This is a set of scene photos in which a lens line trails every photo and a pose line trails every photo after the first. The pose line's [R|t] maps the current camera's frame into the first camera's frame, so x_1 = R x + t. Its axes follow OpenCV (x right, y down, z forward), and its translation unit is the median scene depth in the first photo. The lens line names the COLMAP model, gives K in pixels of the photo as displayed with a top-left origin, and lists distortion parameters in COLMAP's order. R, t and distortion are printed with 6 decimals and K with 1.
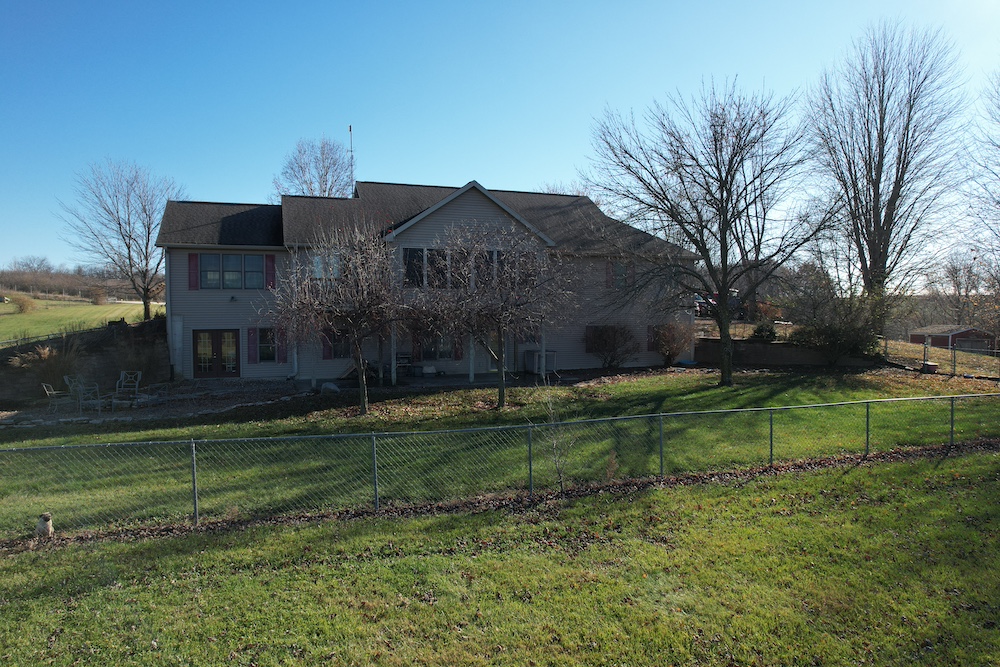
lens RADIAL K [[636.1, 0, 499.8], [0, 636.1, 327.8], [0, 0, 1]] dist [-0.069762, 0.053395]
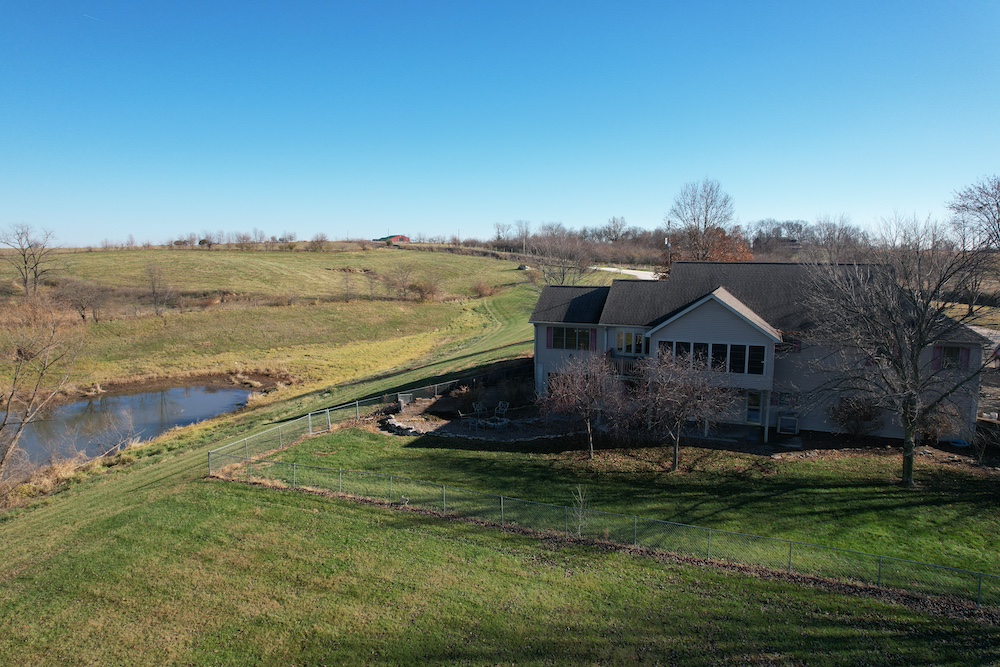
lens RADIAL K [[636.1, 0, 500.9], [0, 636.1, 333.6], [0, 0, 1]] dist [-0.069762, 0.053395]
pose [[0.733496, 0.089812, -0.673734, 1.355907], [-0.020162, 0.993670, 0.110511, -0.708742], [0.679394, -0.067476, 0.730664, -0.753508]]
